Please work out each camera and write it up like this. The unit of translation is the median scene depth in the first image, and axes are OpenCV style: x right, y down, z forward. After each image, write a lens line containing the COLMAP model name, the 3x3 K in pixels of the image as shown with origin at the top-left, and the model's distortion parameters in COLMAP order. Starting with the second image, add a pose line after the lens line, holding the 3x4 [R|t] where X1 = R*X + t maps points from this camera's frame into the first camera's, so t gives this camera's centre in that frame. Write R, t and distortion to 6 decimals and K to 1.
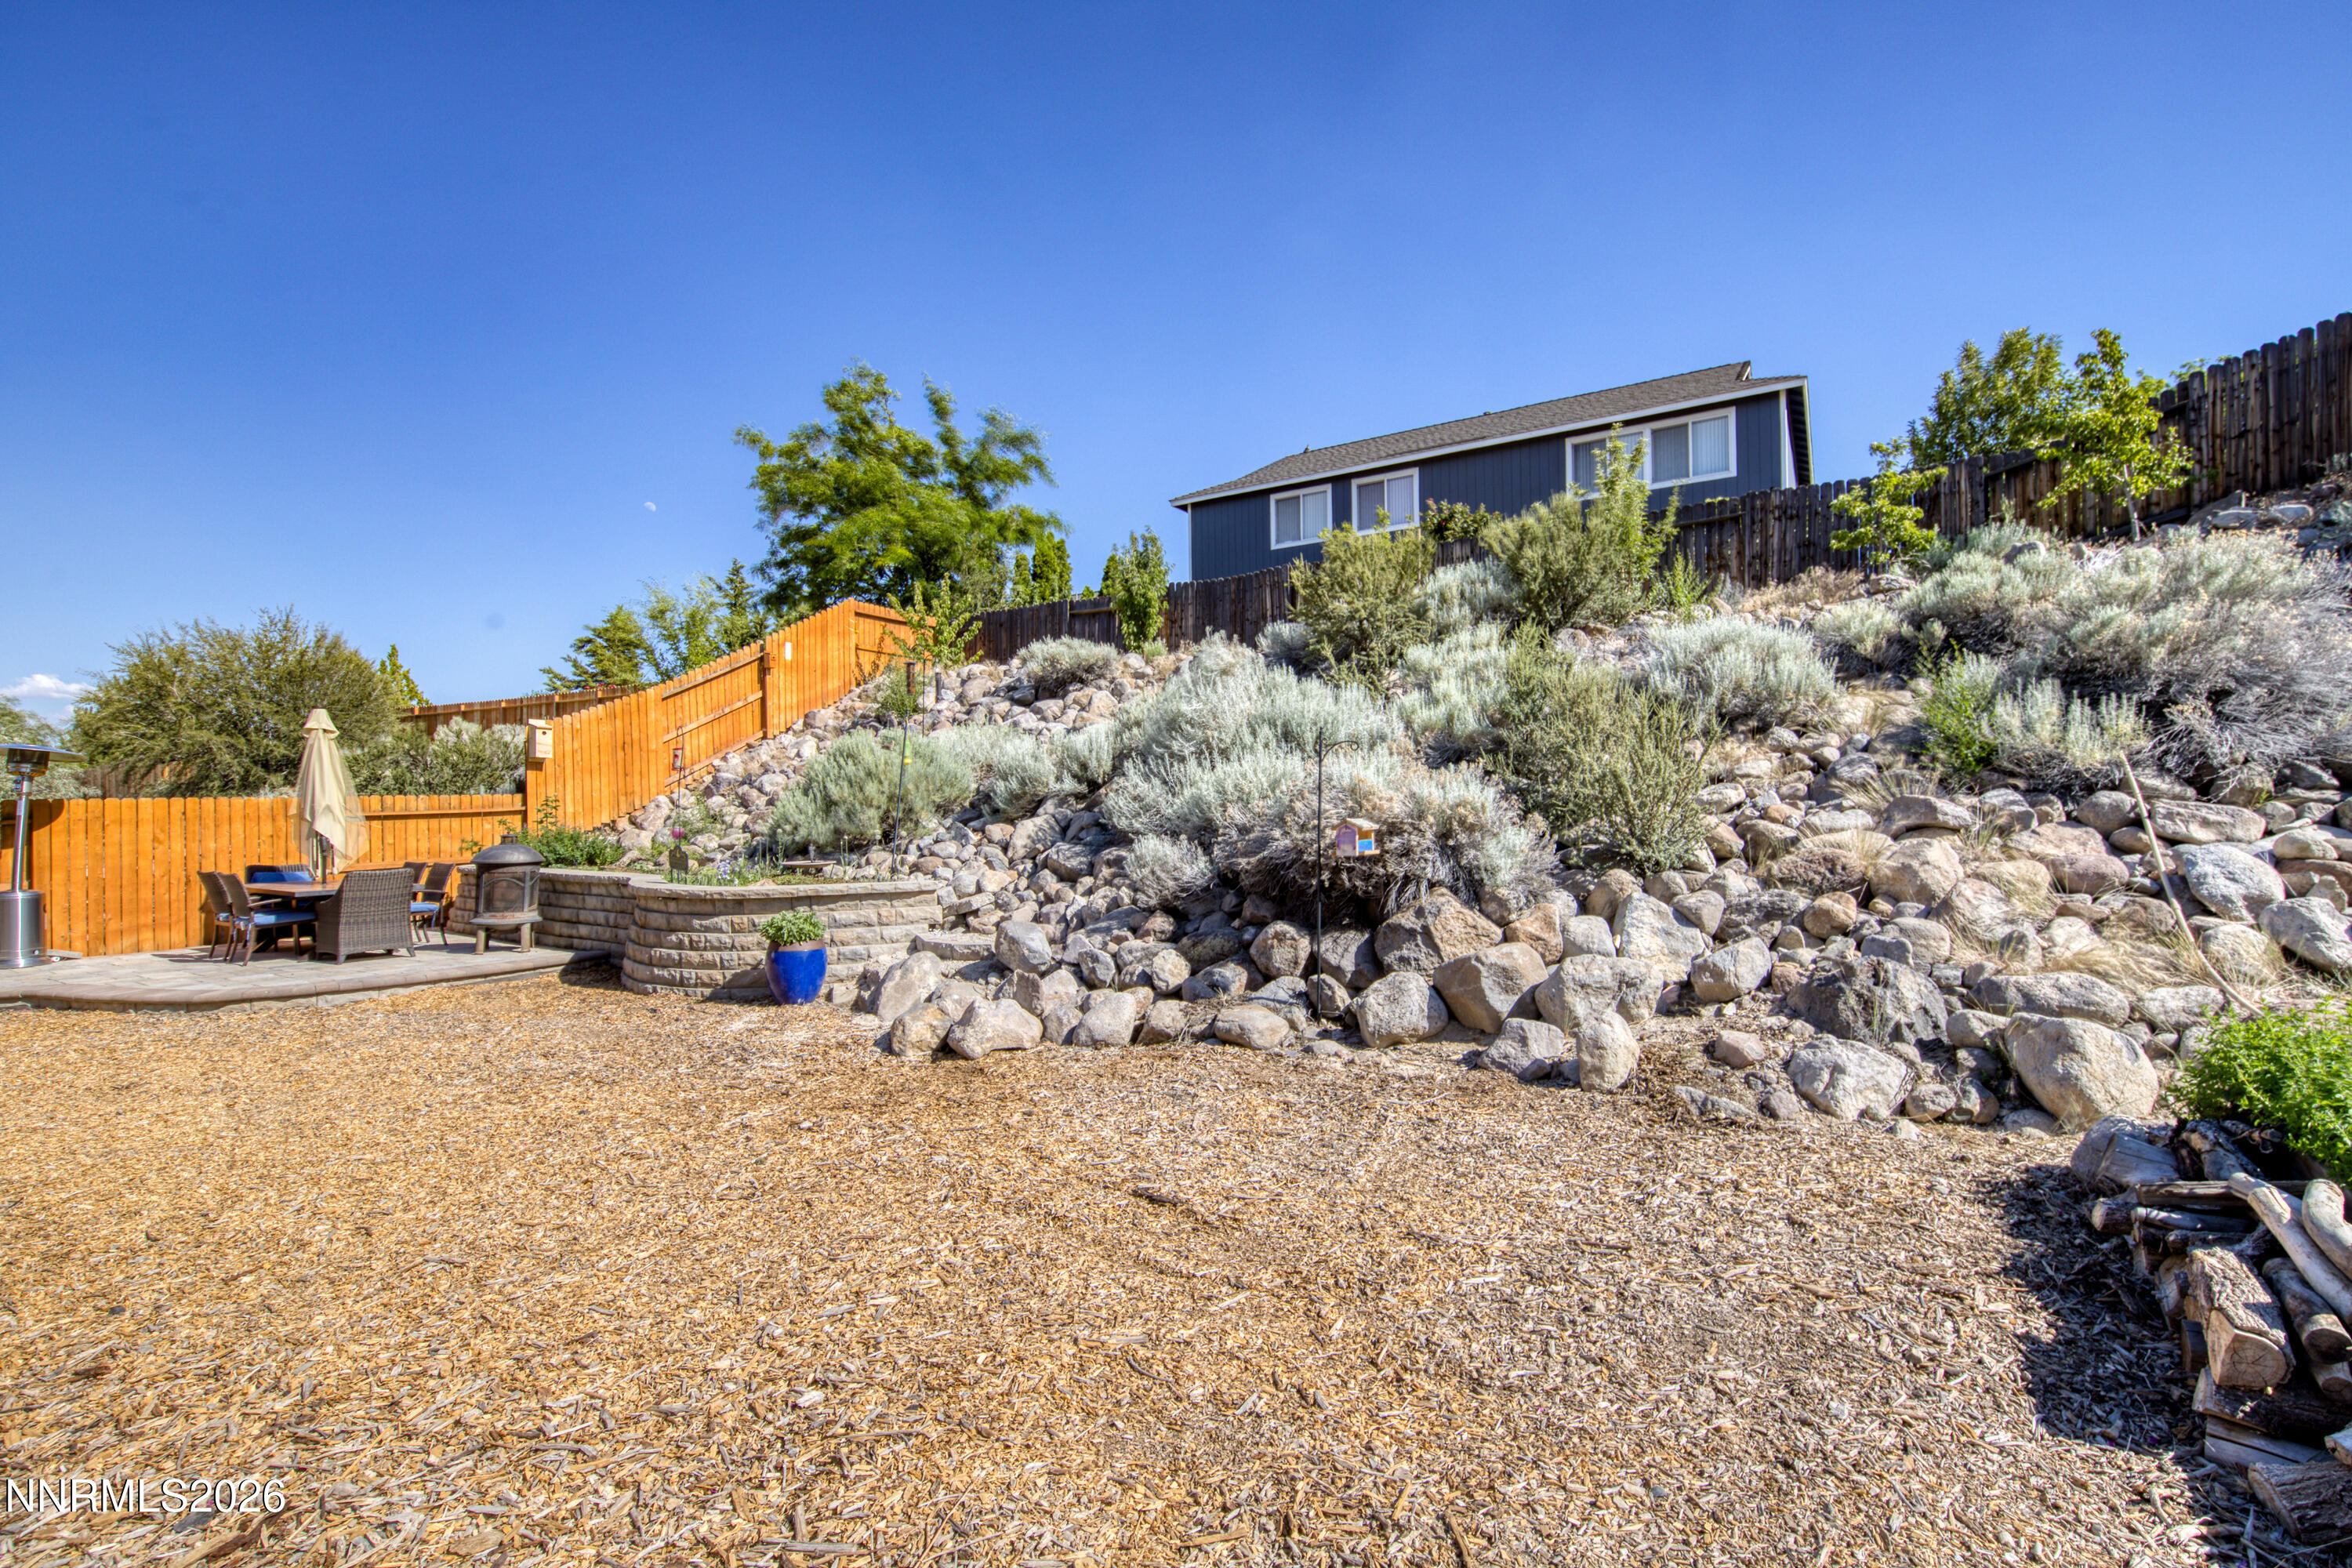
lens RADIAL K [[1035.4, 0, 1176.0], [0, 1035.4, 784.0], [0, 0, 1]] dist [0.002493, -0.000235]
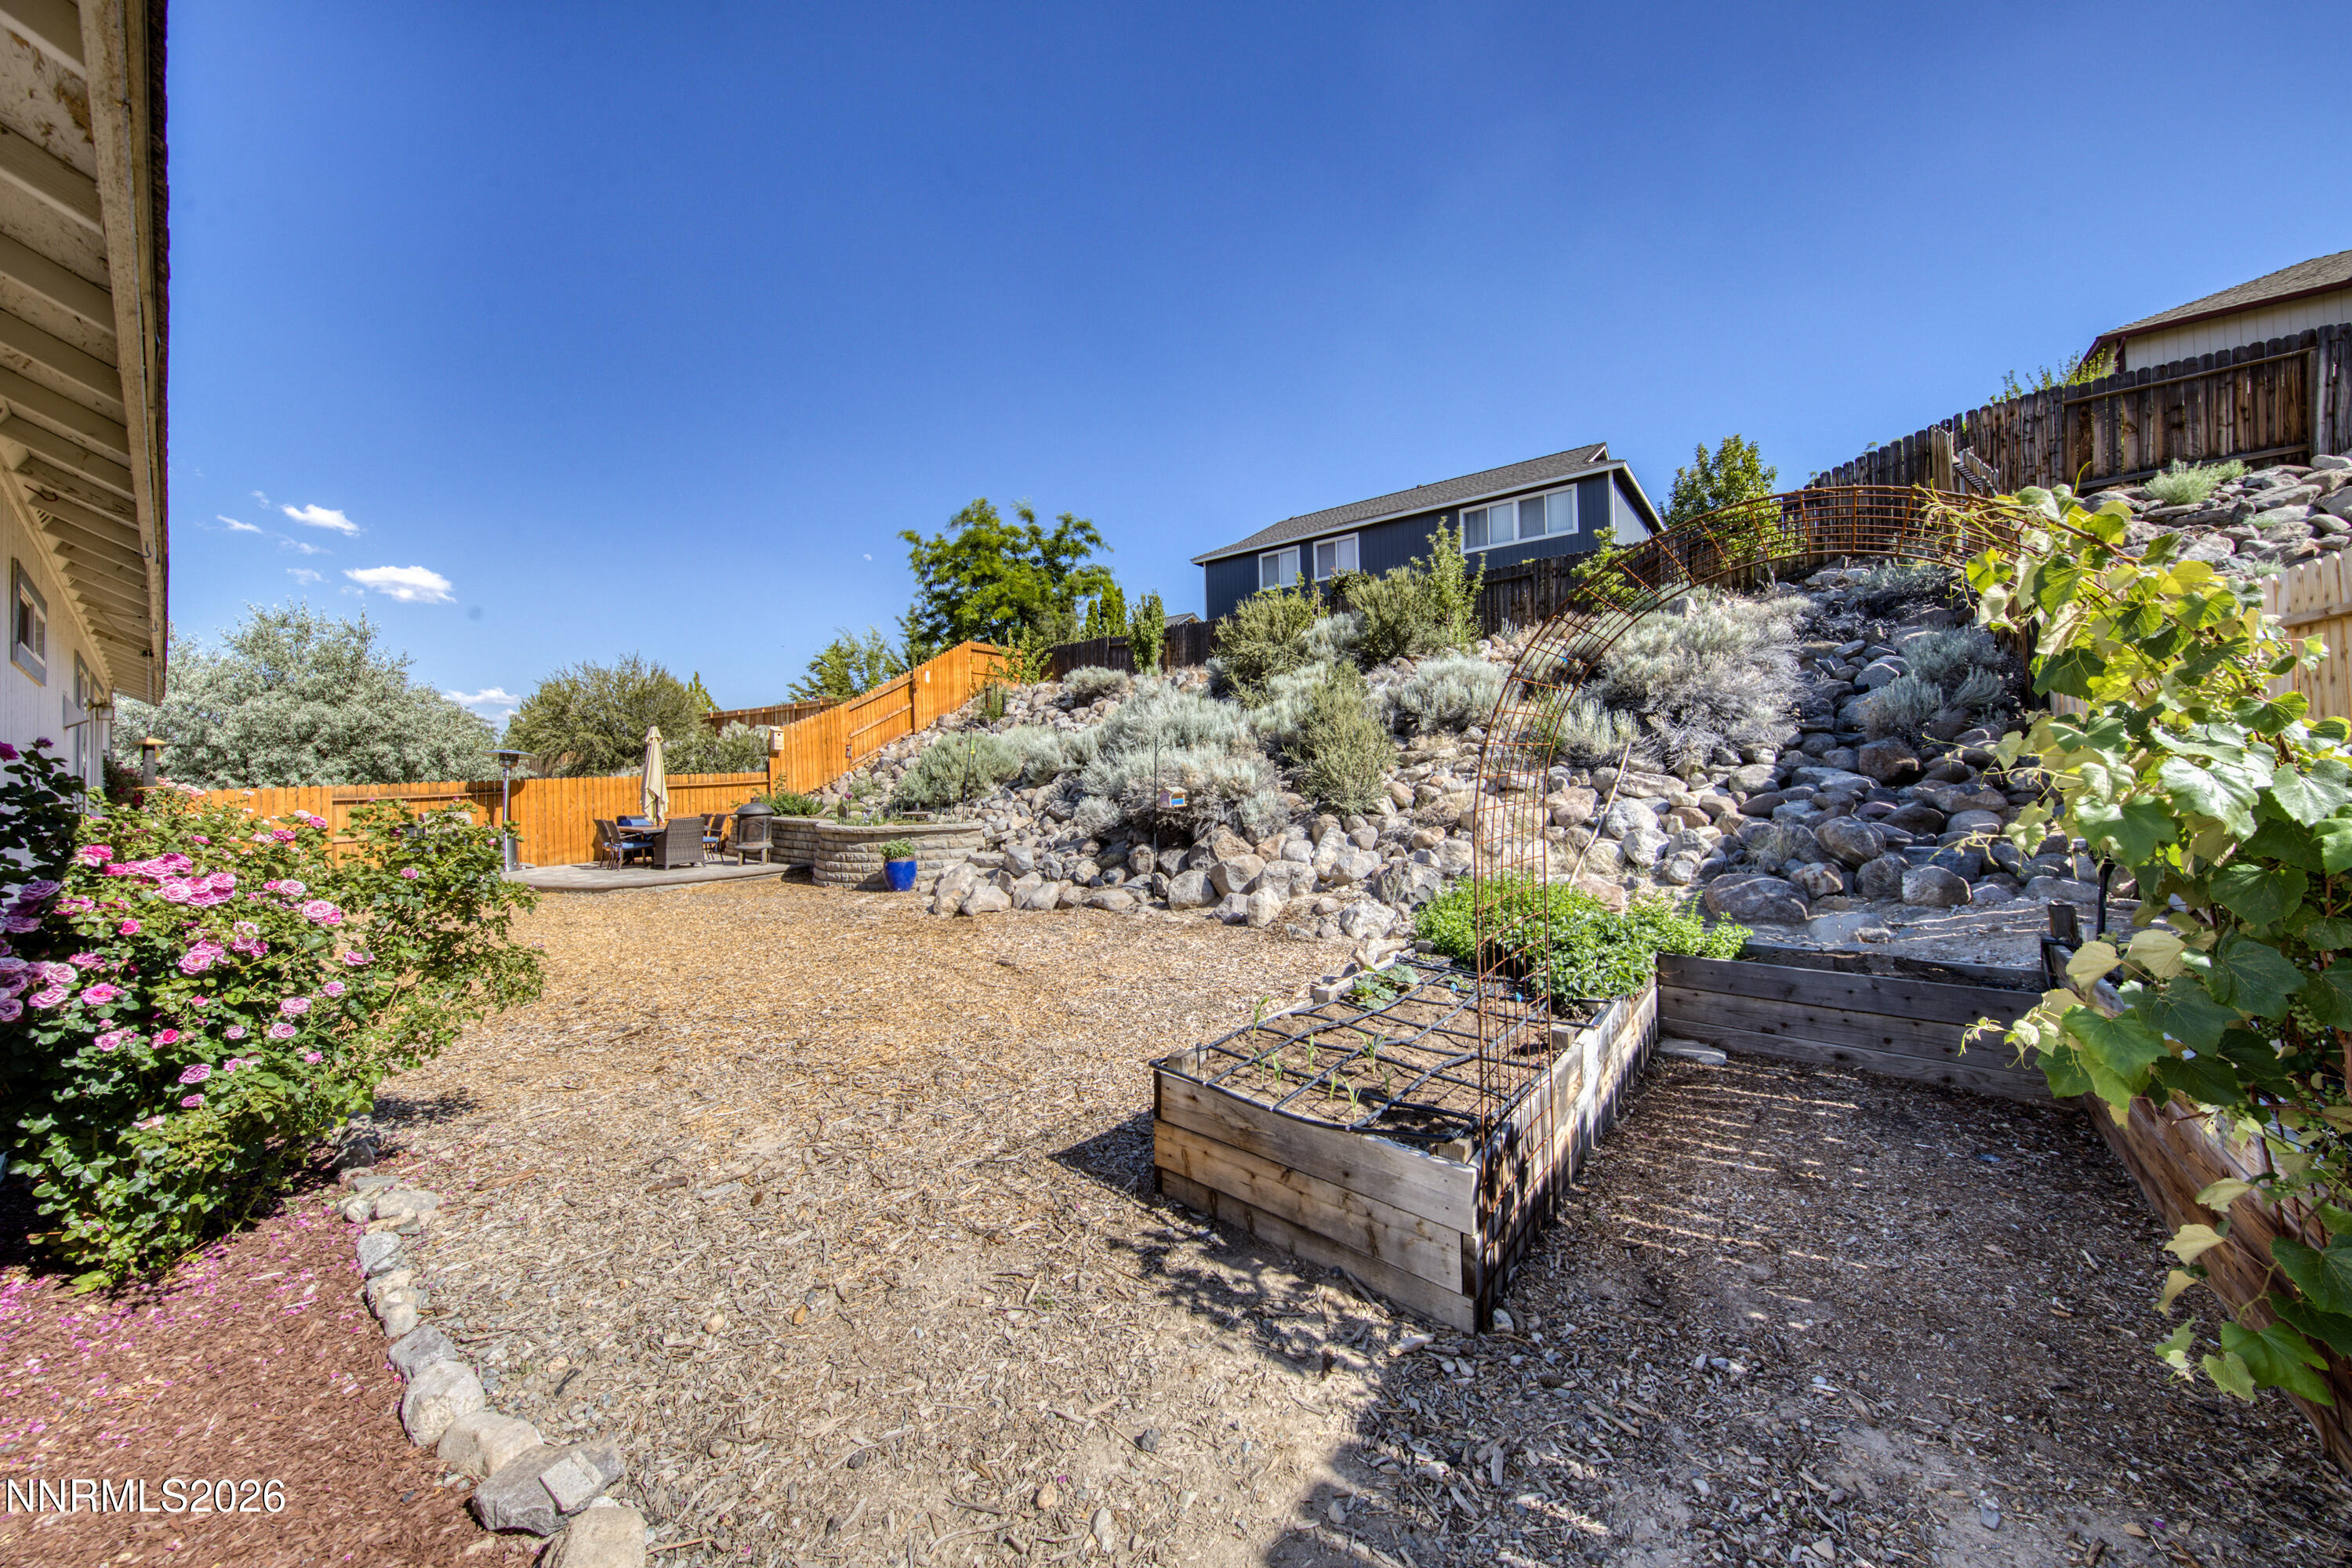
lens RADIAL K [[823.9, 0, 1175.1], [0, 823.9, 752.2], [0, 0, 1]] dist [0.000426, 0.000017]
pose [[0.991874, -0.013566, -0.126501, 0.226911], [0.013916, 0.999901, 0.001879, -0.019212], [0.126463, -0.003624, 0.991965, -0.274789]]
